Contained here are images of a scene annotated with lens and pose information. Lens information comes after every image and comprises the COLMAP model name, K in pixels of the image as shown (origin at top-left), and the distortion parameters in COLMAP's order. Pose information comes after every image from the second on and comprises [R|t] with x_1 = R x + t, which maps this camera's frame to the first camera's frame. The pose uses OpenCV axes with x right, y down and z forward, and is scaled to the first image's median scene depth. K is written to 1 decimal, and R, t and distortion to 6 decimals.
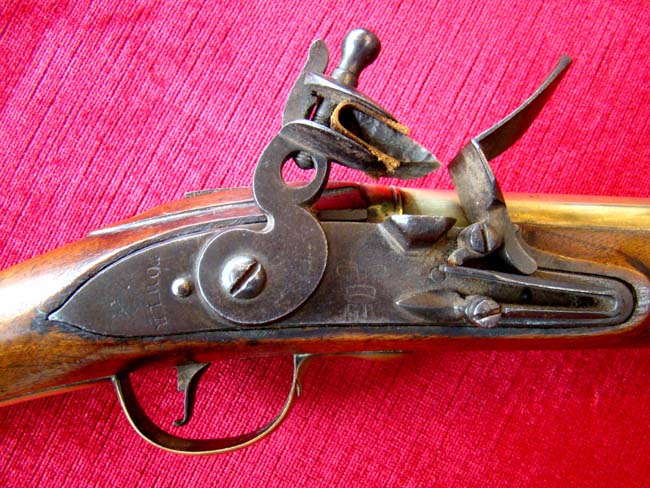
lens RADIAL K [[585.0, 0, 327.5], [0, 585.0, 247.7], [0, 0, 1]] dist [-0.163318, 0.017274]
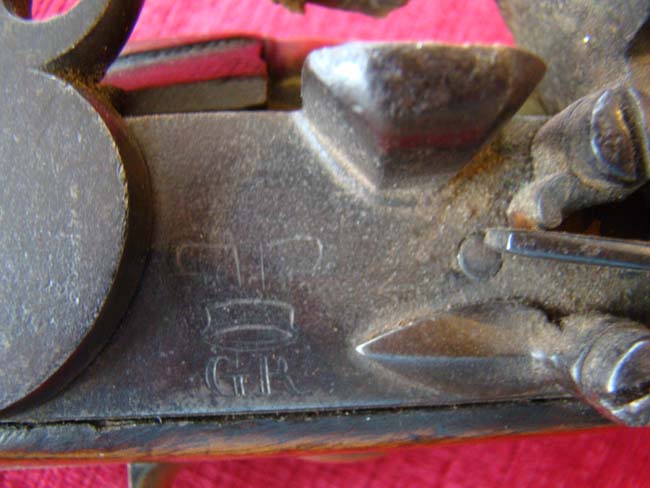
lens RADIAL K [[621.4, 0, 331.6], [0, 621.4, 246.1], [0, 0, 1]] dist [-0.207235, 0.000000]
pose [[0.998912, -0.045872, -0.008435, 0.108667], [0.046292, 0.997180, 0.059066, 0.015274], [0.005702, -0.059392, 0.998218, 0.651818]]
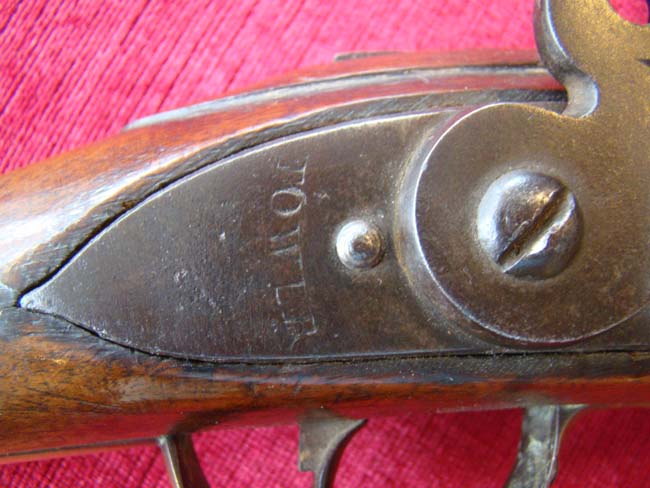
lens RADIAL K [[585.0, 0, 323.5], [0, 585.0, 243.1], [0, 0, 1]] dist [-0.163318, 0.017274]
pose [[0.997818, 0.052665, -0.039814, -0.255384], [-0.052587, 0.998612, 0.002998, 0.067377], [0.039917, -0.000897, 0.999203, 0.586928]]
